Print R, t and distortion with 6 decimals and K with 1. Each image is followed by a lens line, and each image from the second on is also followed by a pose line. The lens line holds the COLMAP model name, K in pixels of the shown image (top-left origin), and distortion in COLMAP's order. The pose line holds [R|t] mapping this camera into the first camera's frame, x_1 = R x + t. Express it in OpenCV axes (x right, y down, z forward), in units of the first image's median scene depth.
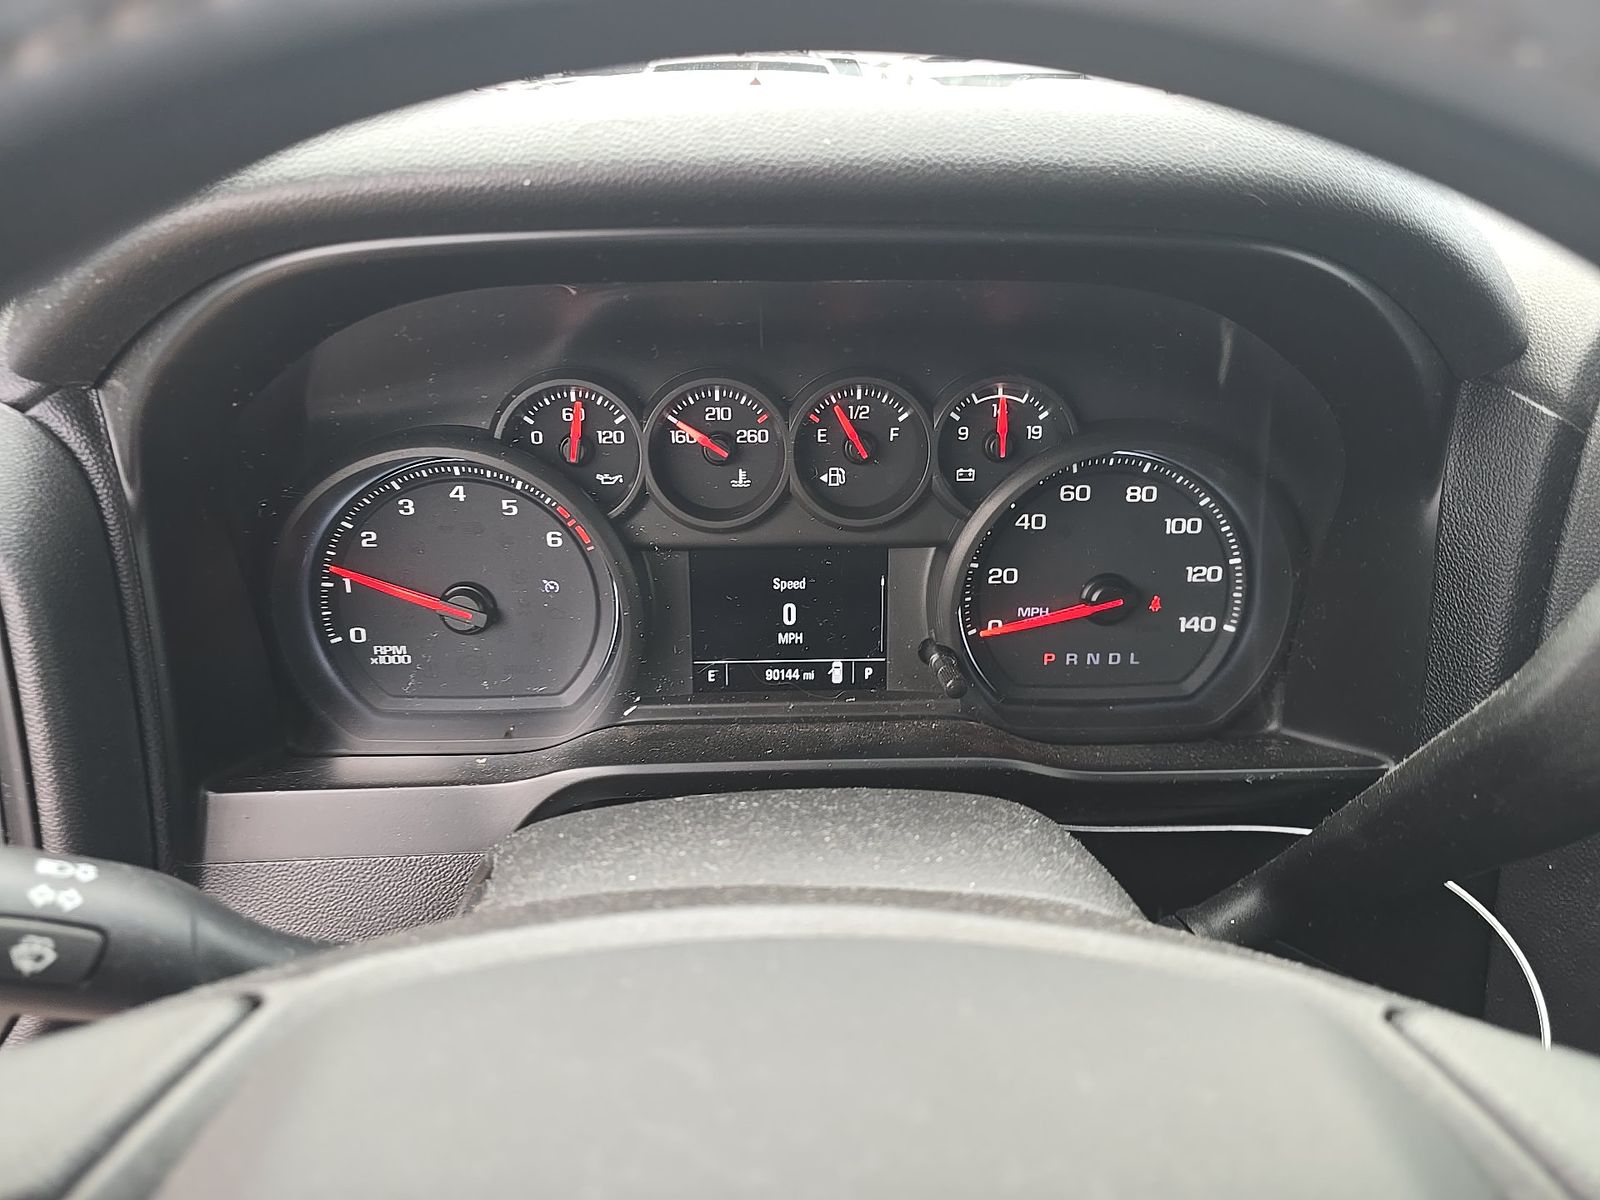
lens RADIAL K [[1060.2, 0, 793.4], [0, 1060.2, 593.5], [0, 0, 1]] dist [-0.012123, -0.011539]
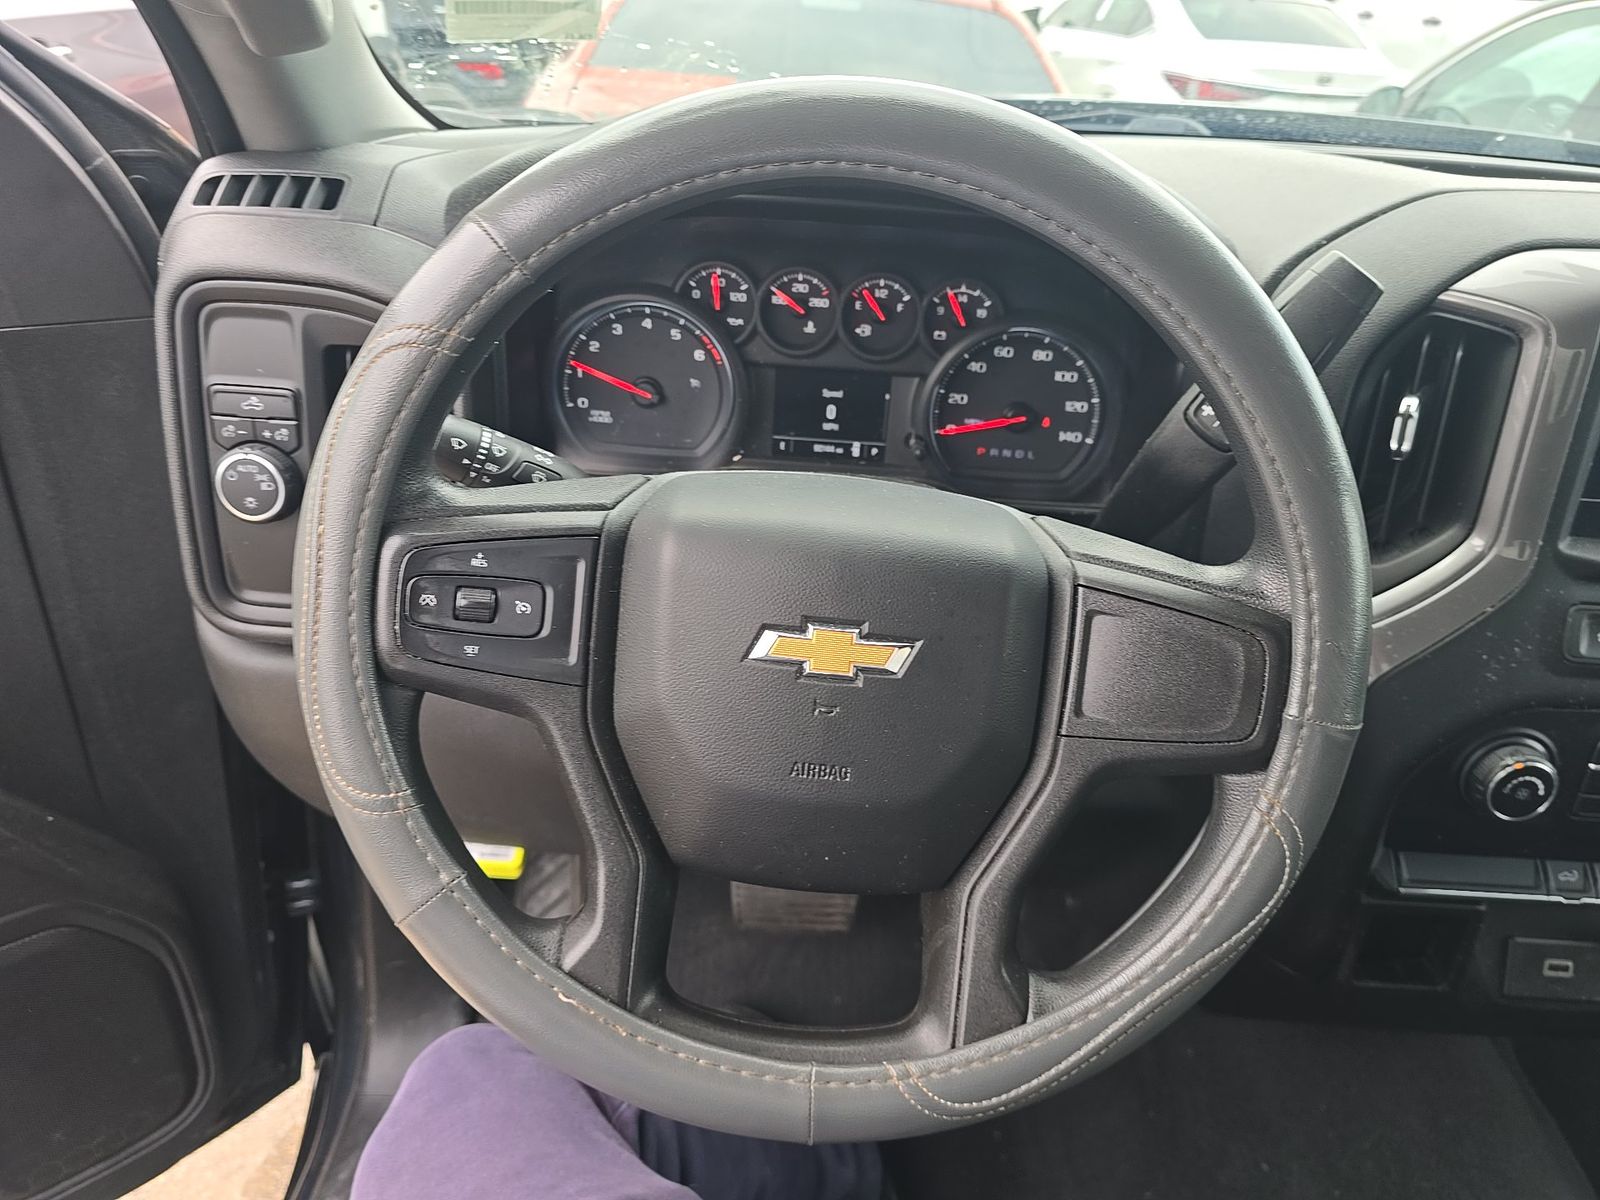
lens RADIAL K [[1060.2, 0, 807.4], [0, 1060.2, 612.1], [0, 0, 1]] dist [-0.012123, -0.011539]
pose [[0.997010, 0.077222, -0.002921, -0.012465], [-0.076297, 0.989669, 0.121386, 0.141477], [0.012264, -0.120800, 0.992601, -0.771396]]
